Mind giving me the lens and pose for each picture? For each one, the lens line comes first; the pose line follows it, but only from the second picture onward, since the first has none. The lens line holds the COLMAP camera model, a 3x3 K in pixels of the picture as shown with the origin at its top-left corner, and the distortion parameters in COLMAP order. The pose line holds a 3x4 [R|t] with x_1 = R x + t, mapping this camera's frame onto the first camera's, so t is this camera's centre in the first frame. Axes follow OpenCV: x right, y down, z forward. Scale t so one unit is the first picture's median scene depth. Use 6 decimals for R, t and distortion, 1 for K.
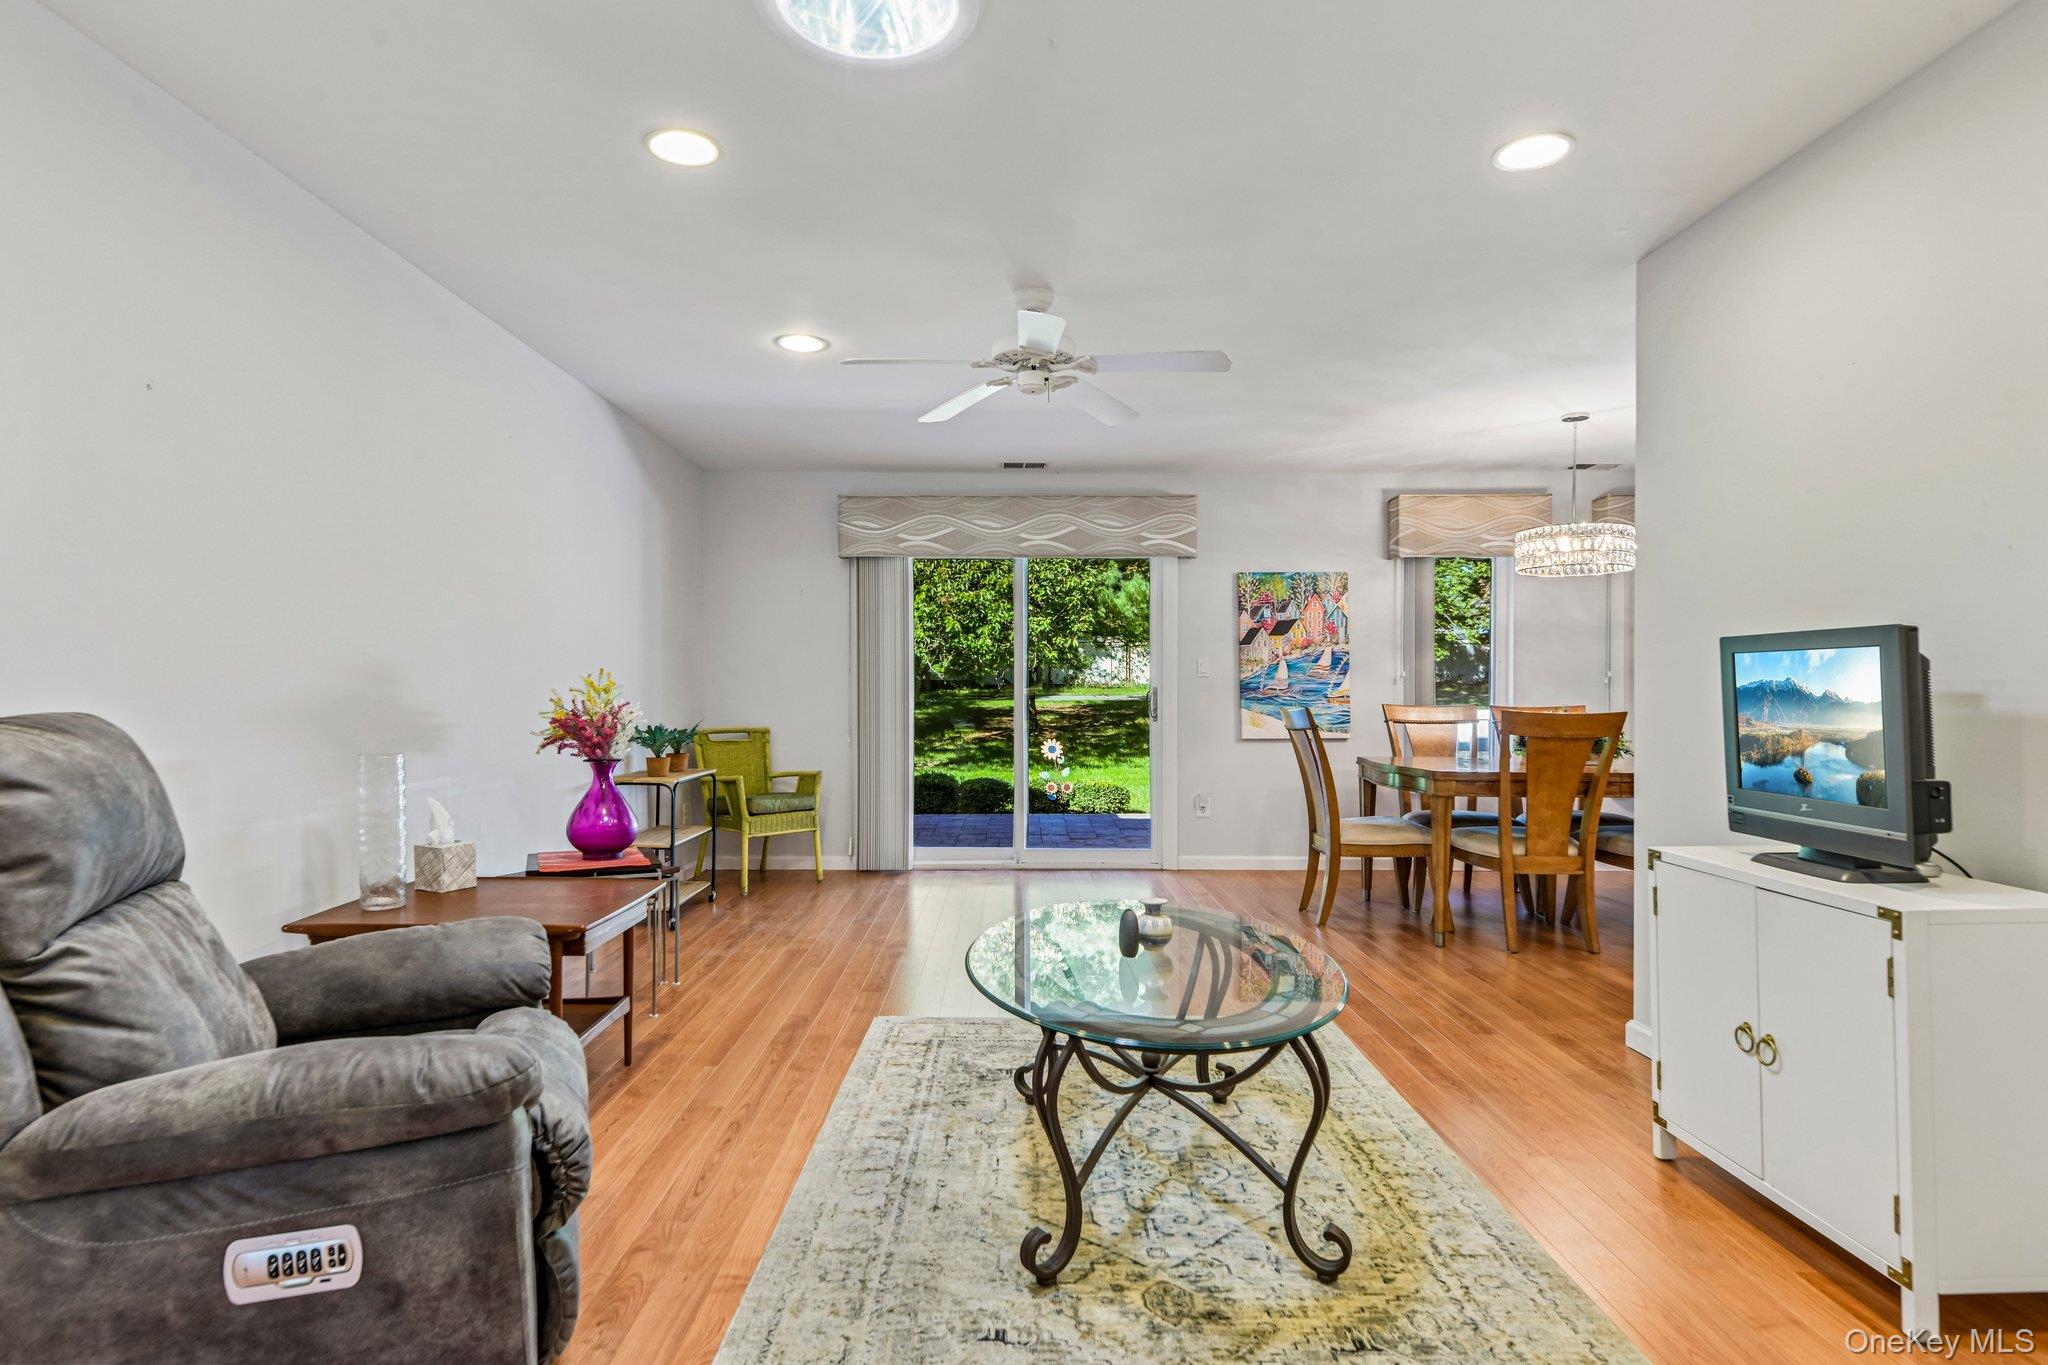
lens RADIAL K [[1035.3, 0, 1027.5], [0, 1035.3, 703.3], [0, 0, 1]] dist [0.009075, -0.003391]
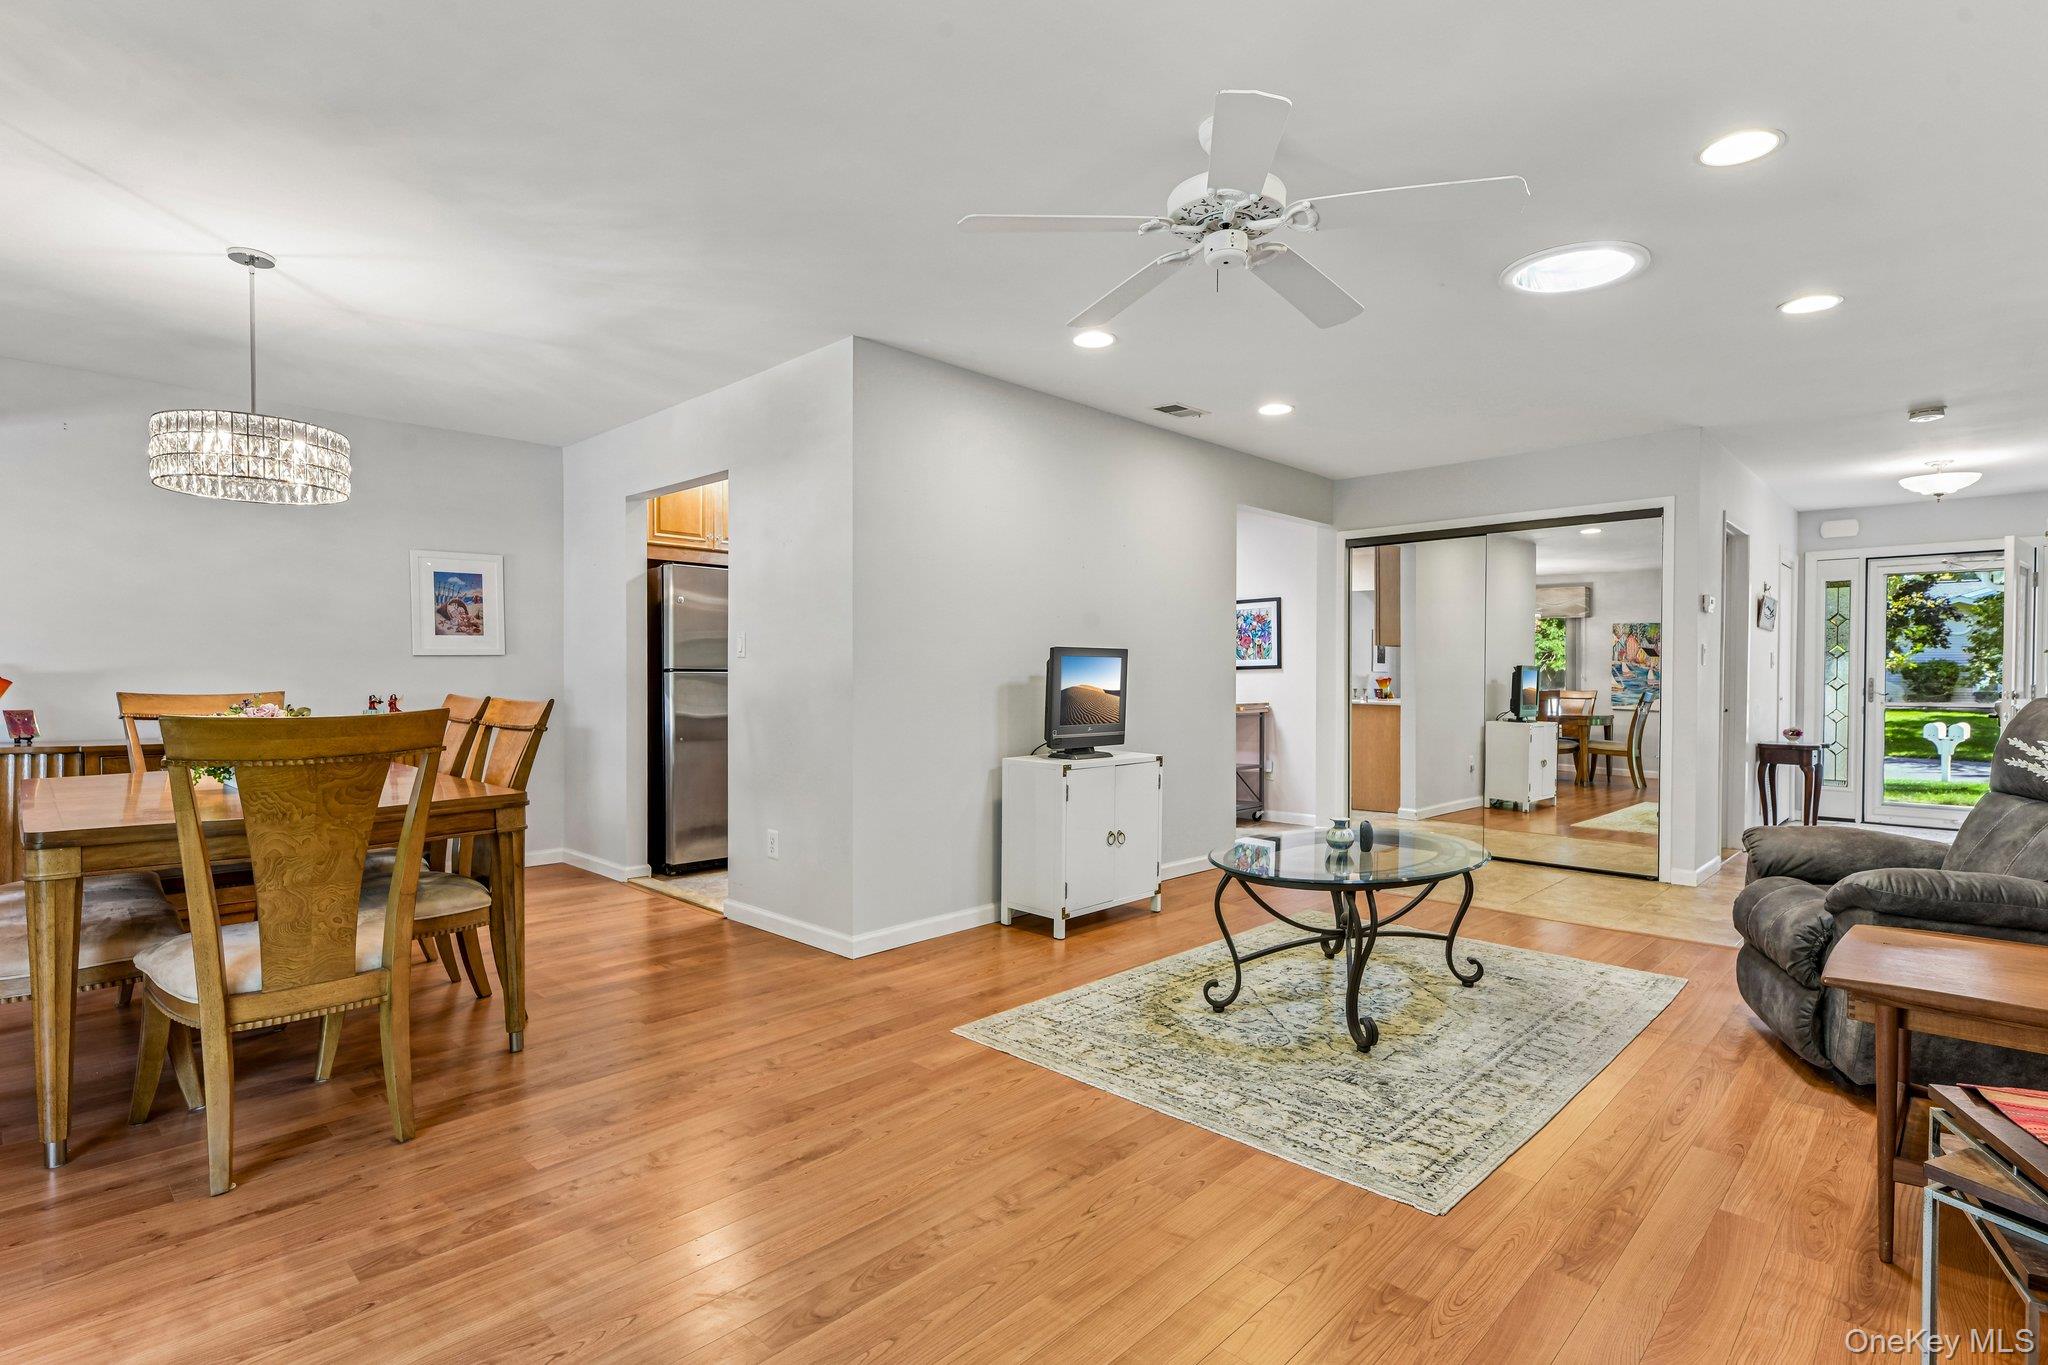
lens RADIAL K [[991.1, 0, 1027.7], [0, 991.1, 674.1], [0, 0, 1]] dist [0.021063, -0.005344]
pose [[-0.707450, -0.011375, 0.706671, -0.218724], [0.000705, 0.999859, 0.016800, -0.017420], [-0.706763, 0.012384, -0.707342, 0.893119]]
